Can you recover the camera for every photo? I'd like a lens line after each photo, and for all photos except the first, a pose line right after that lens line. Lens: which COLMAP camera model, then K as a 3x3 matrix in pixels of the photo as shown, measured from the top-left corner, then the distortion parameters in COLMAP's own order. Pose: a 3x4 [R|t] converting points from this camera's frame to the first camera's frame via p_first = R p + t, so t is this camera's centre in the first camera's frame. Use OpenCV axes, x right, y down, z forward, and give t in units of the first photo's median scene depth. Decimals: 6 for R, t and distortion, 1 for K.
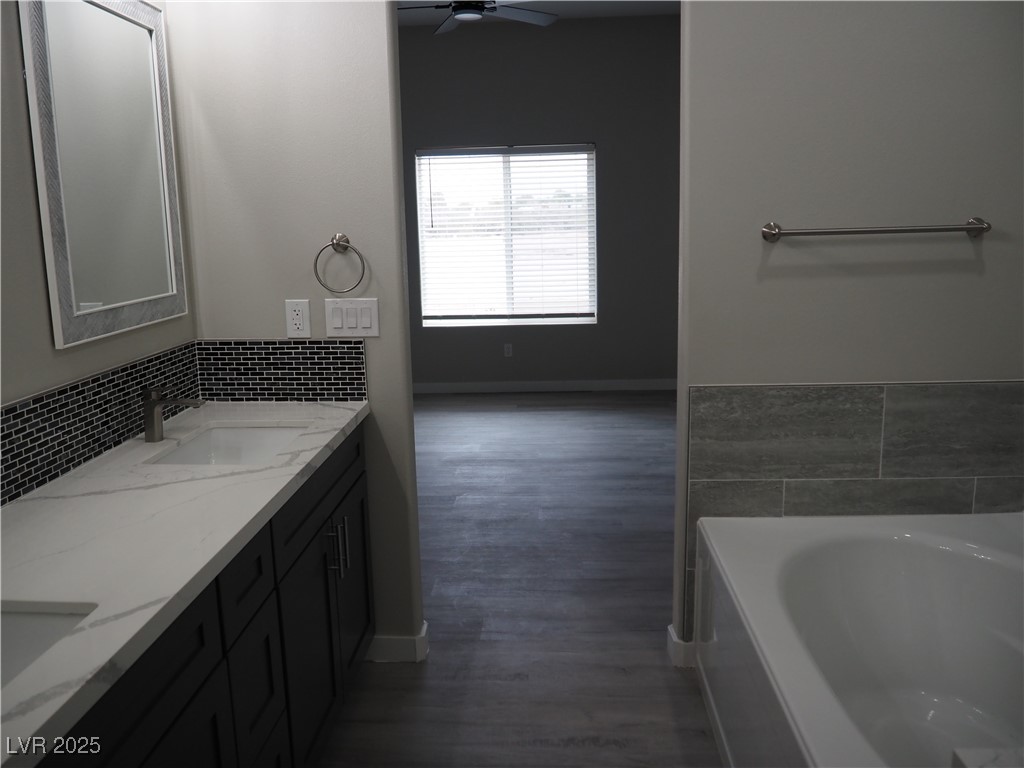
lens RADIAL K [[850.8, 0, 511.7], [0, 850.8, 383.0], [0, 0, 1]] dist [-0.064583, 0.029035]
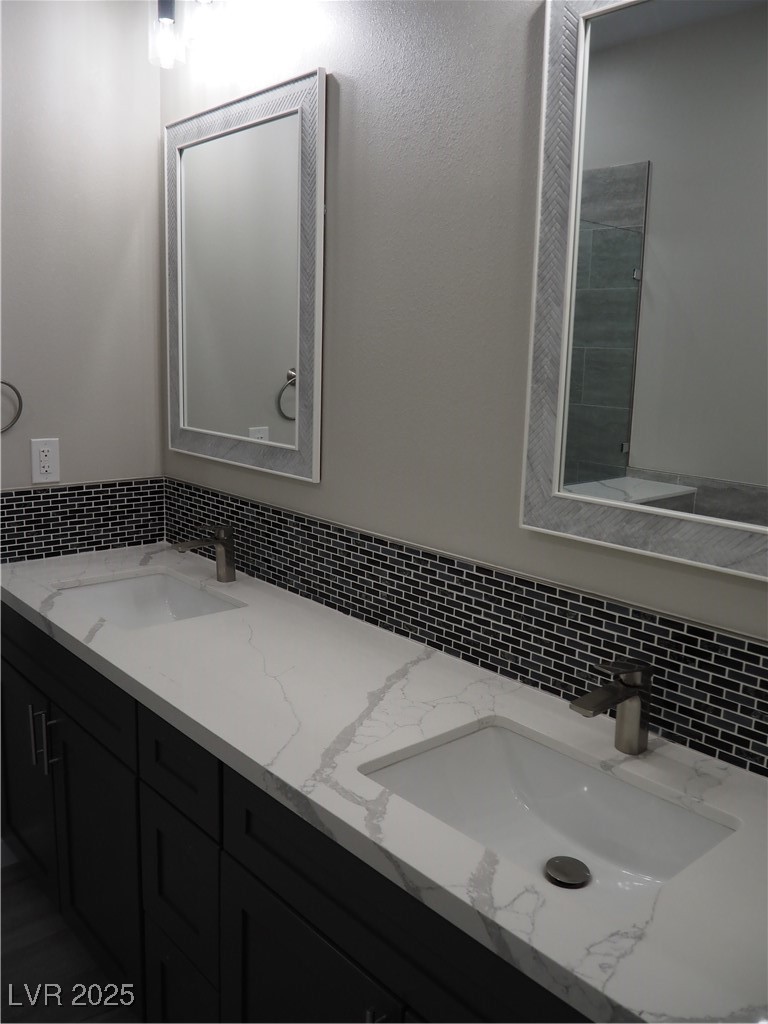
lens RADIAL K [[850.8, 0, 383.0], [0, 850.8, 511.4], [0, 0, 1]] dist [-0.064583, 0.029035]
pose [[-0.719032, 0.124324, -0.683766, 0.089793], [-0.146459, 0.934667, 0.323956, -0.288934], [0.679369, 0.333079, -0.653847, 1.409328]]
